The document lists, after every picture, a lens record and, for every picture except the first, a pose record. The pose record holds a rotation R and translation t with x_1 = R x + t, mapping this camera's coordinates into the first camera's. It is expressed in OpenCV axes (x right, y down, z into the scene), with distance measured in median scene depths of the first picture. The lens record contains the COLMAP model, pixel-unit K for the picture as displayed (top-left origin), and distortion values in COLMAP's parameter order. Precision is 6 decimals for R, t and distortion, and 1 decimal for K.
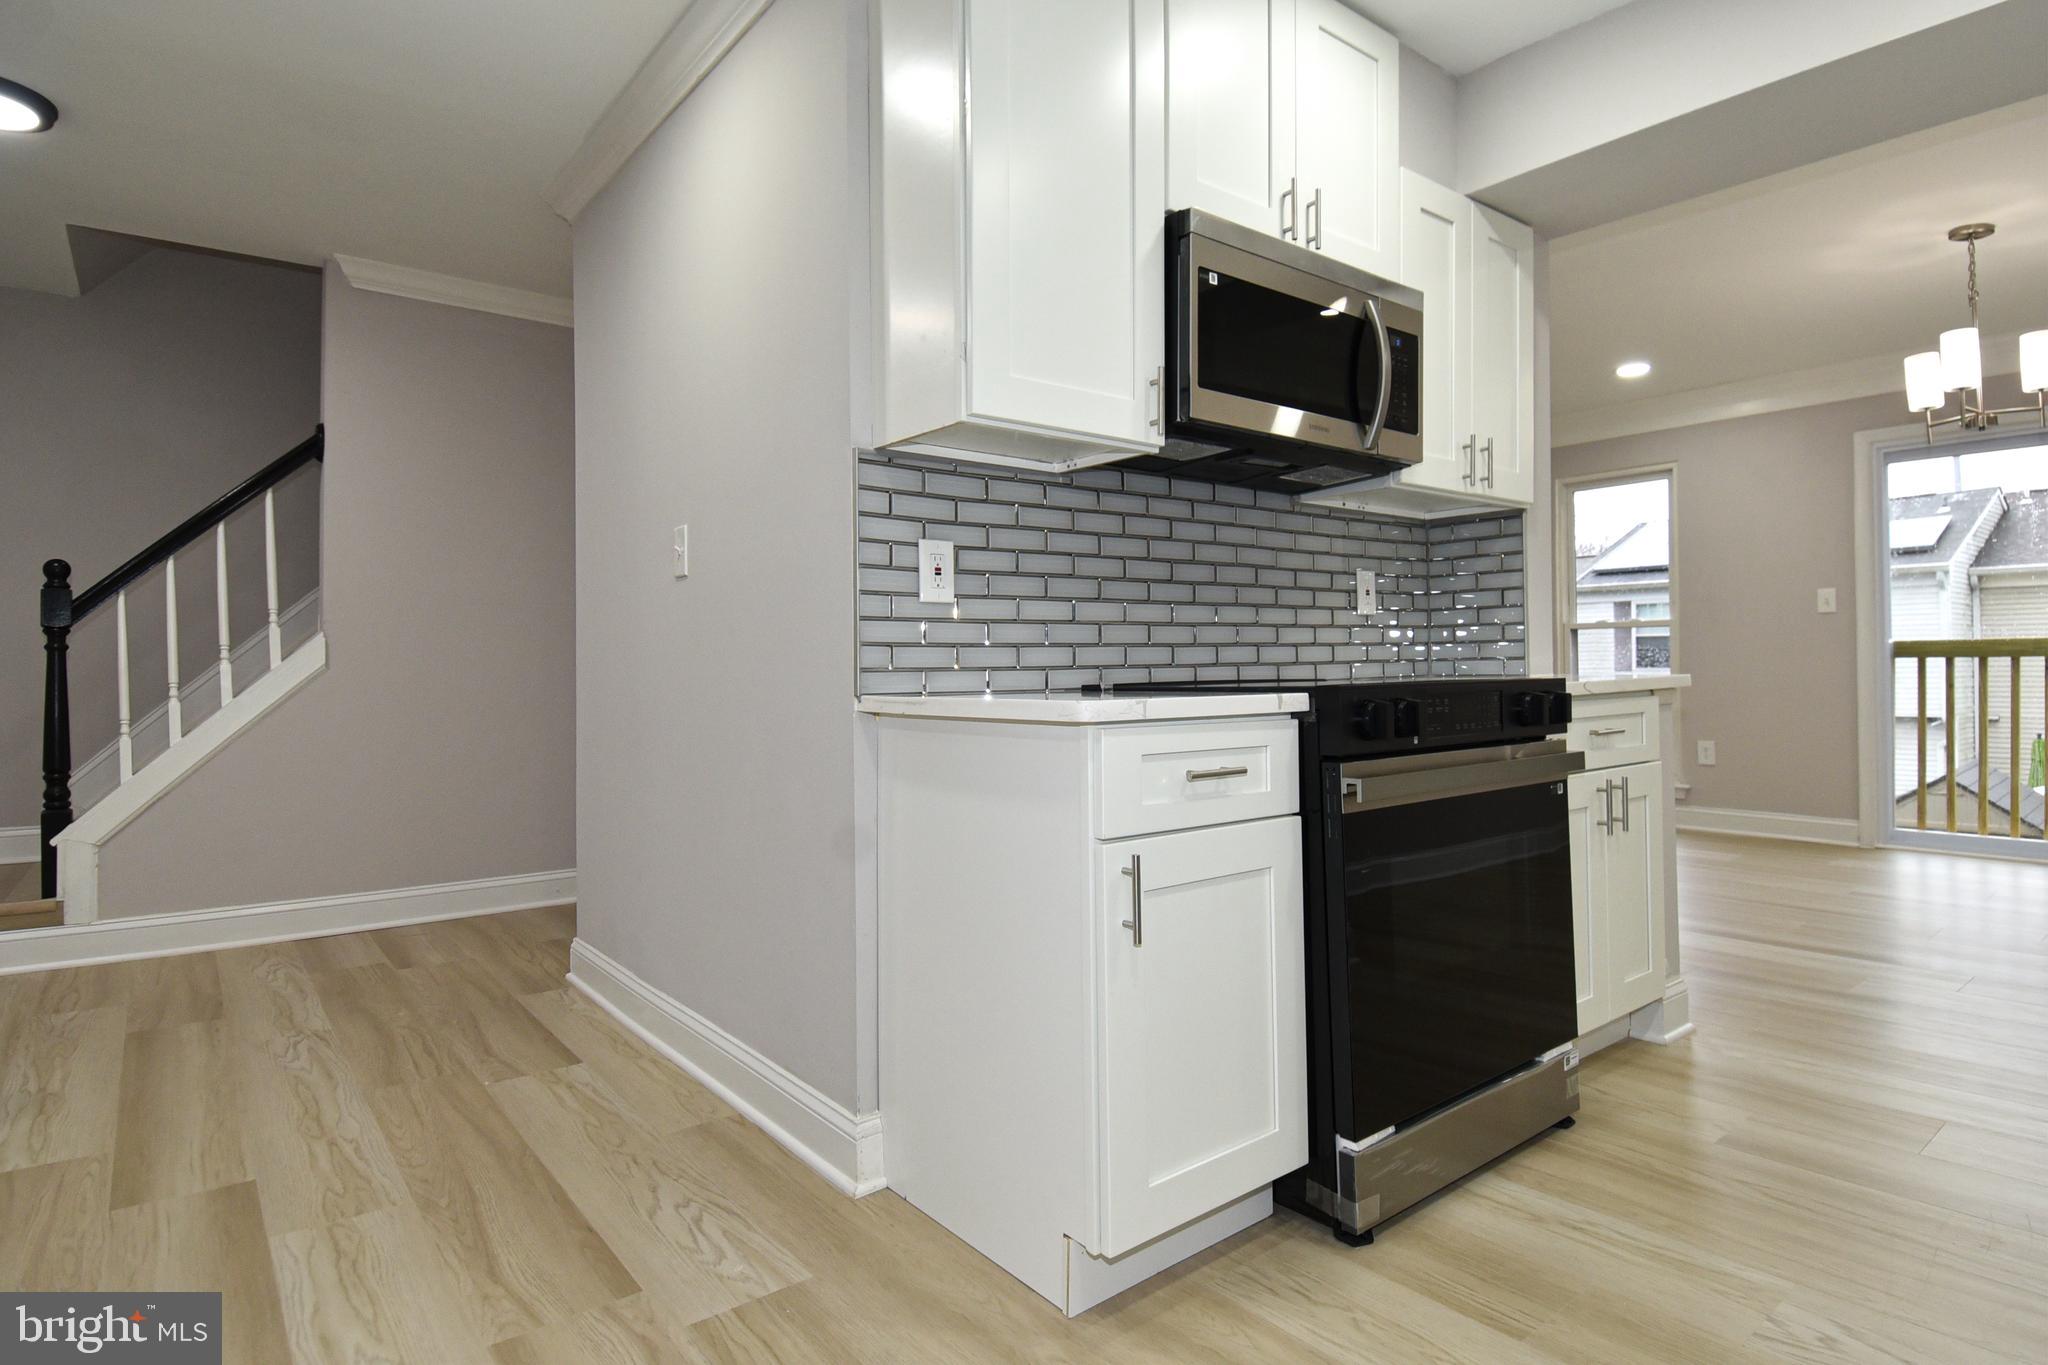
lens RADIAL K [[1083.6, 0, 1109.8], [0, 1083.6, 659.6], [0, 0, 1]] dist [0.041781, -0.047103]
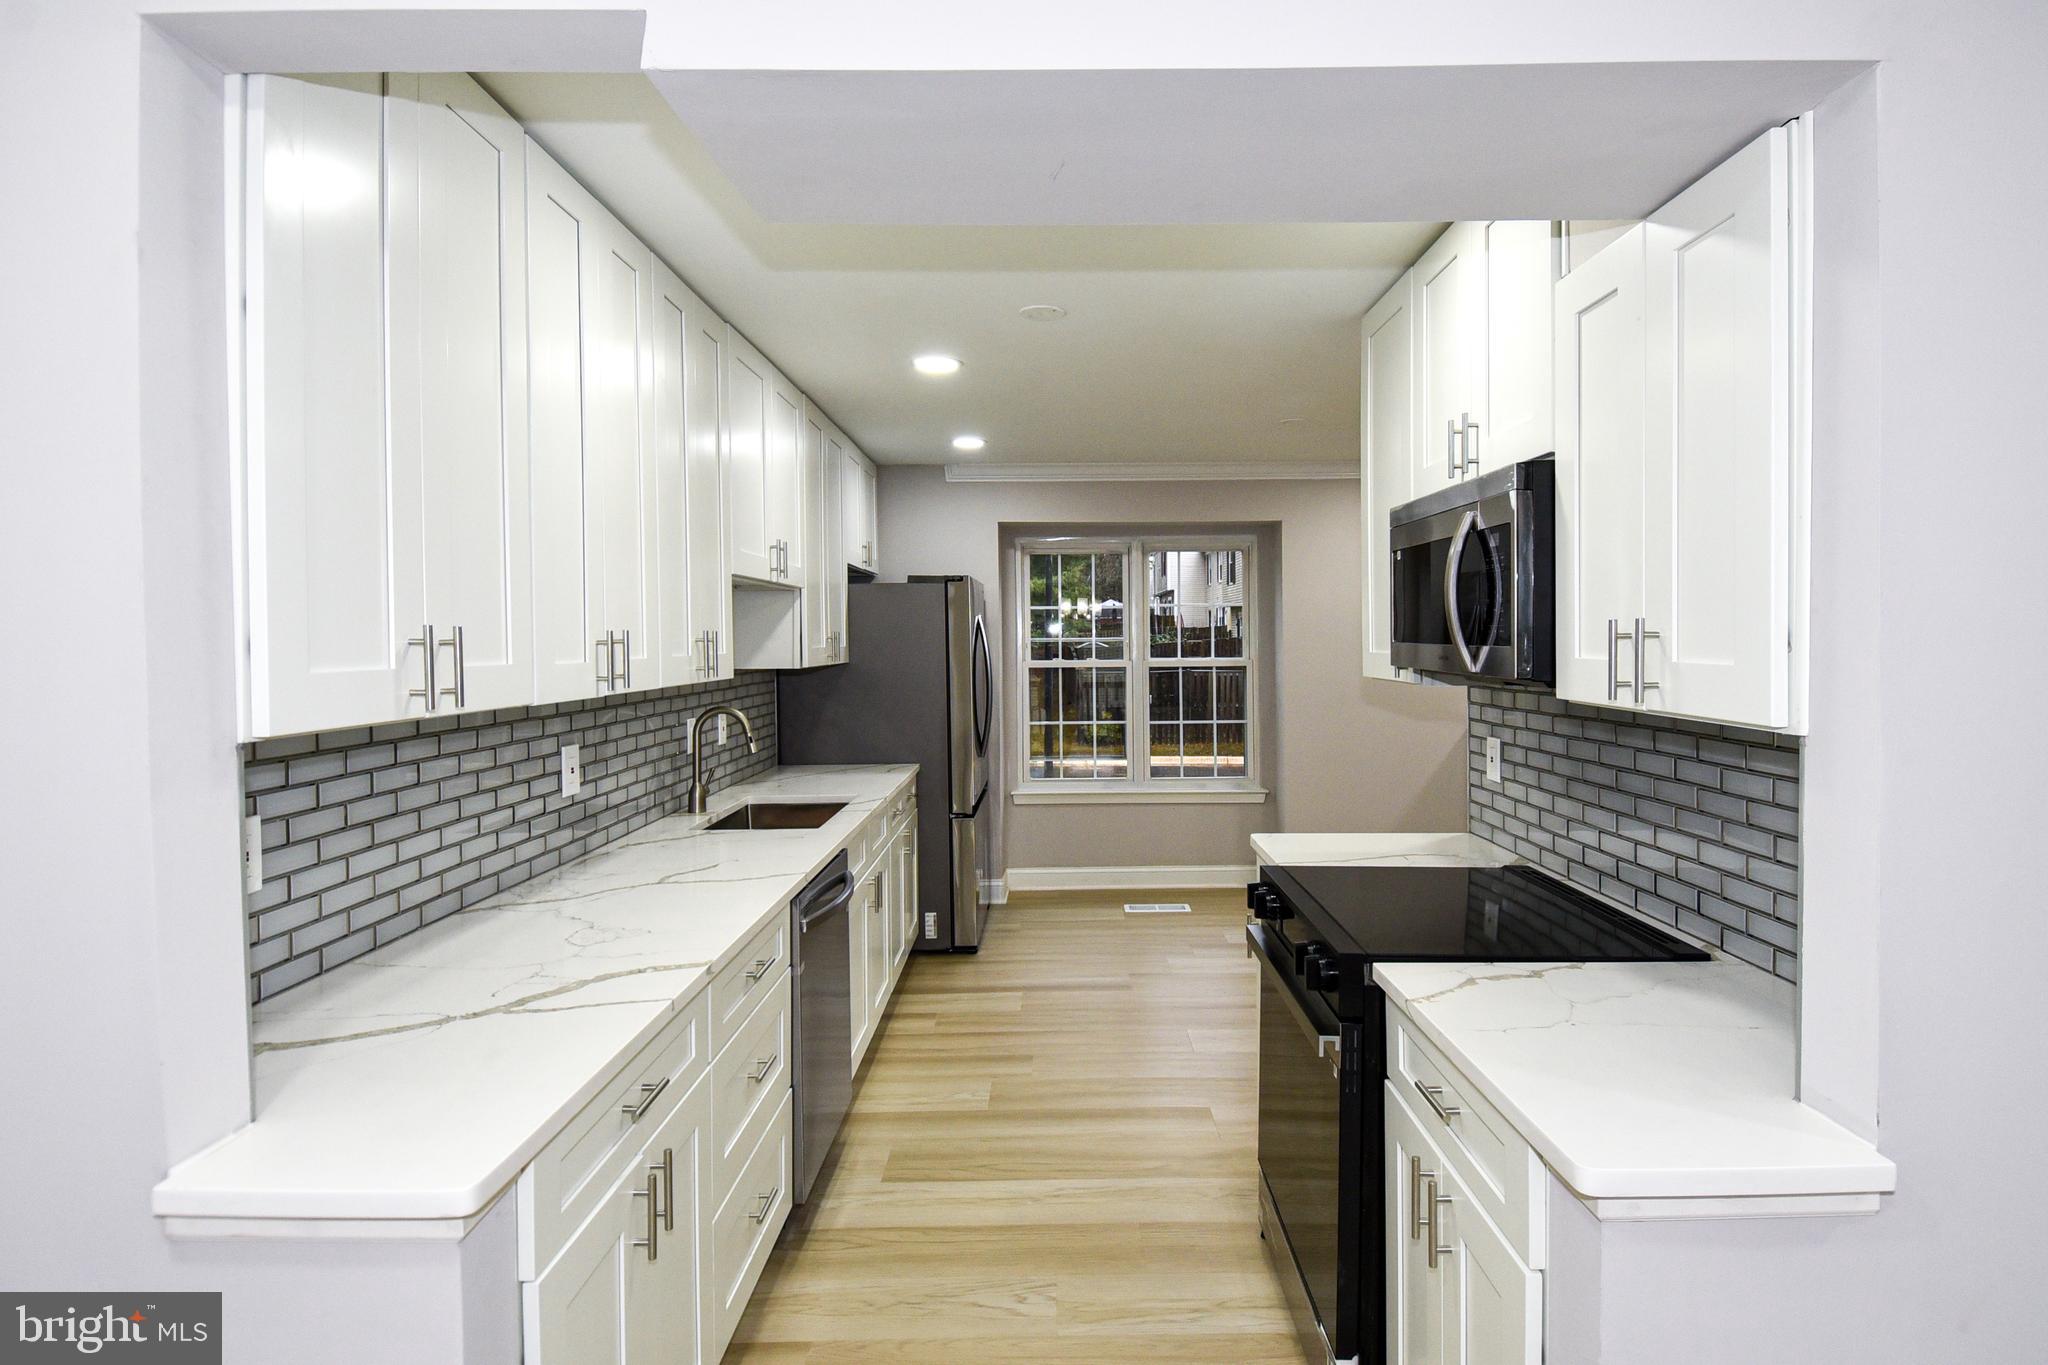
lens RADIAL K [[1059.0, 0, 1026.3], [0, 1059.0, 655.0], [0, 0, 1]] dist [0.048808, -0.042825]
pose [[-0.665277, 0.020731, -0.746308, 1.310761], [0.006983, 0.999743, 0.021546, -0.255058], [0.746564, 0.009123, -0.665251, 1.479482]]
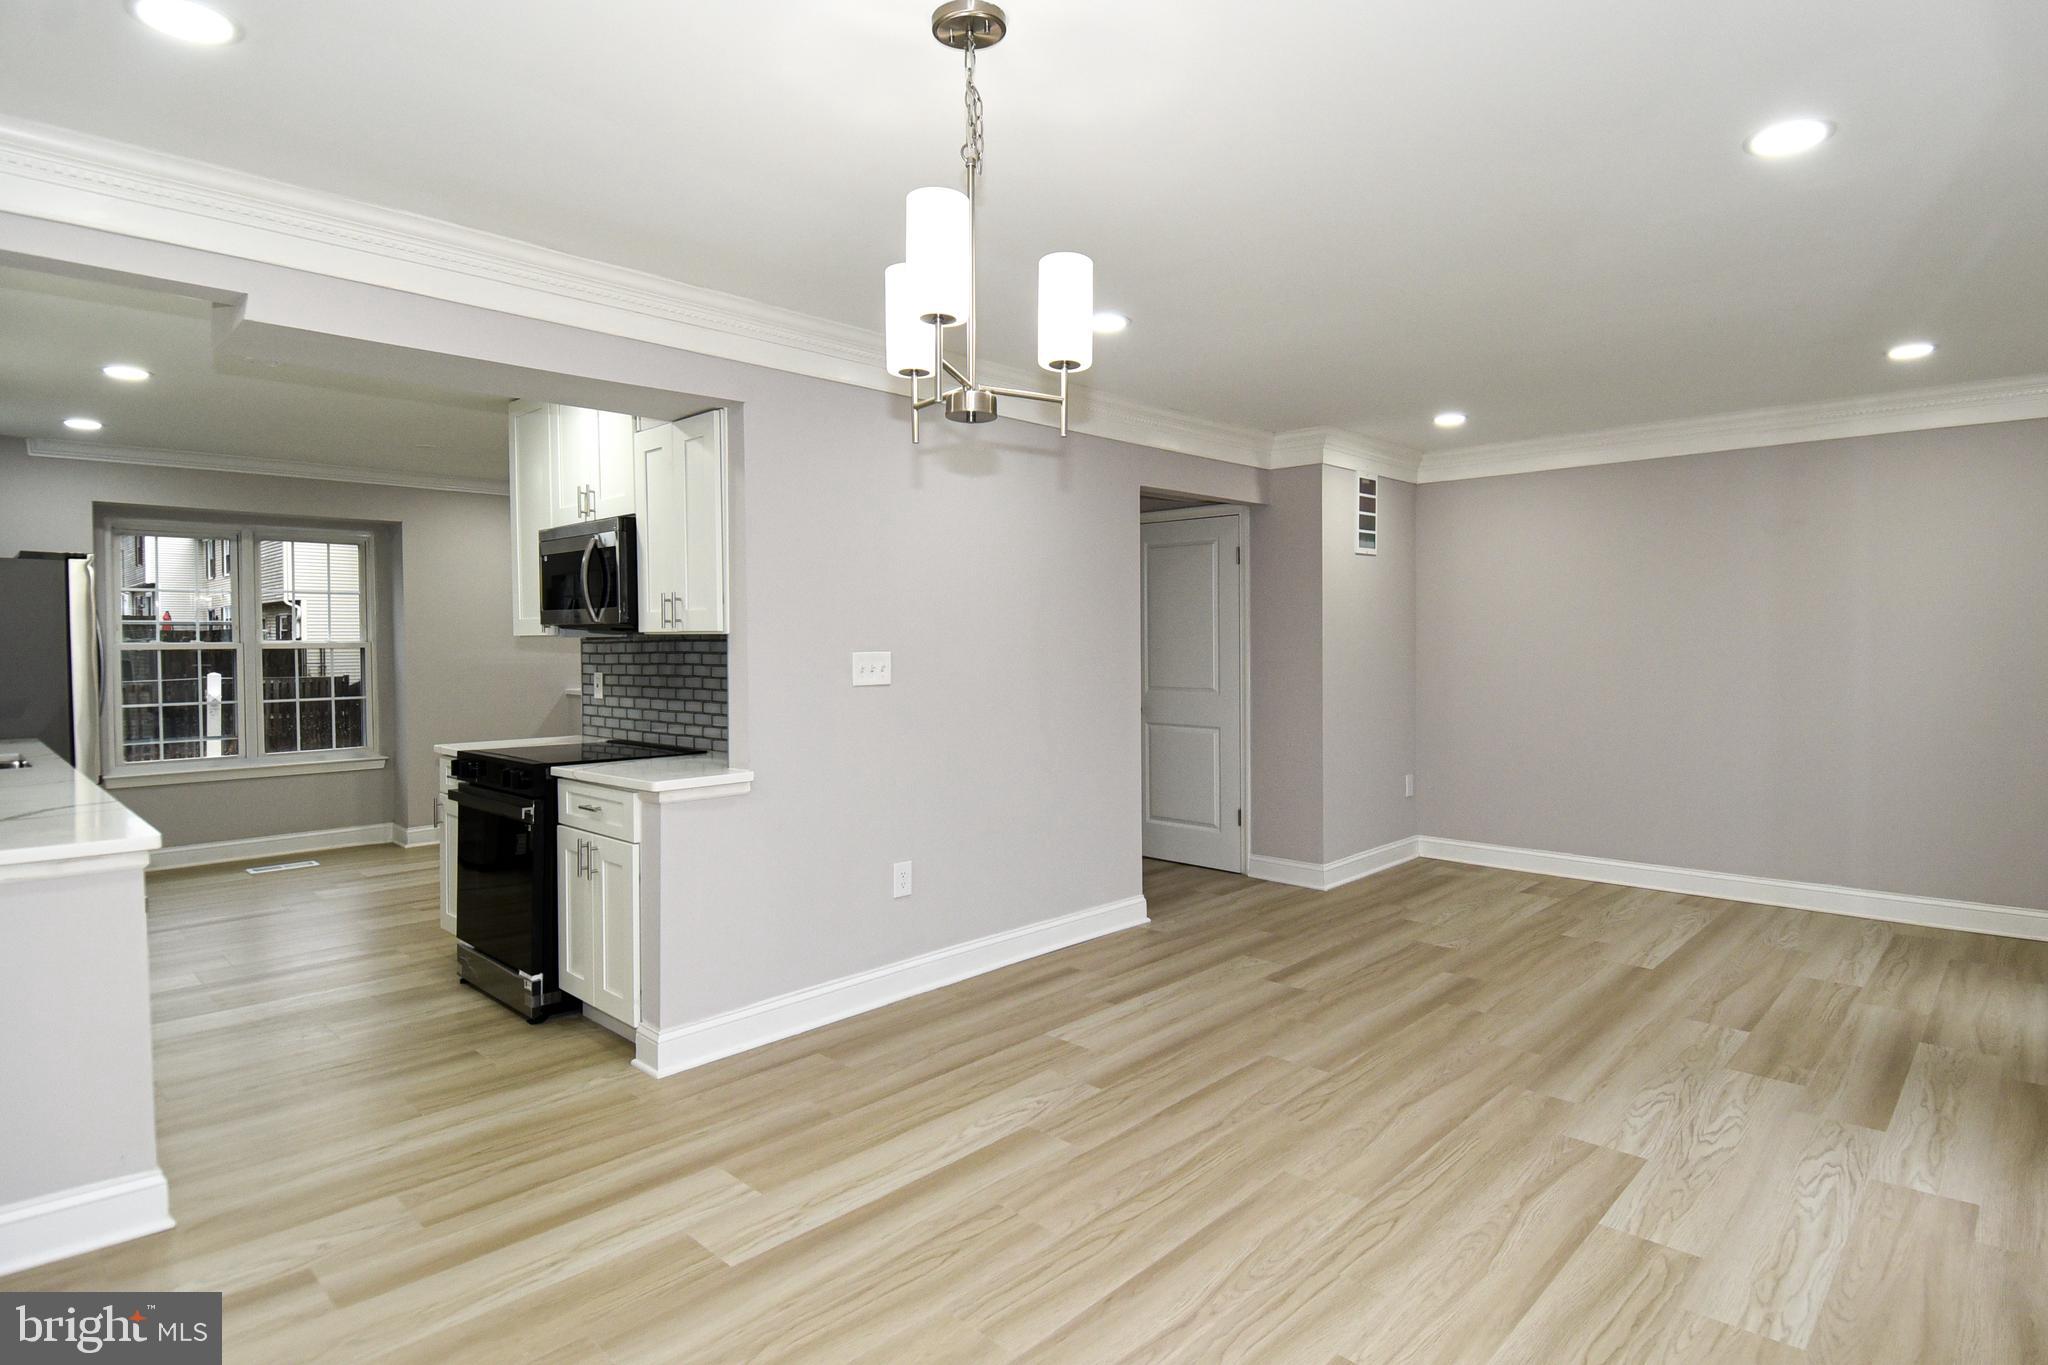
lens RADIAL K [[1109.5, 0, 1065.9], [0, 1109.5, 657.0], [0, 0, 1]] dist [0.043081, -0.052961]
pose [[0.115555, 0.016885, -0.993158, 2.386449], [0.004625, 0.999836, 0.017537, -0.182225], [0.993290, -0.006619, 0.115458, 1.735755]]
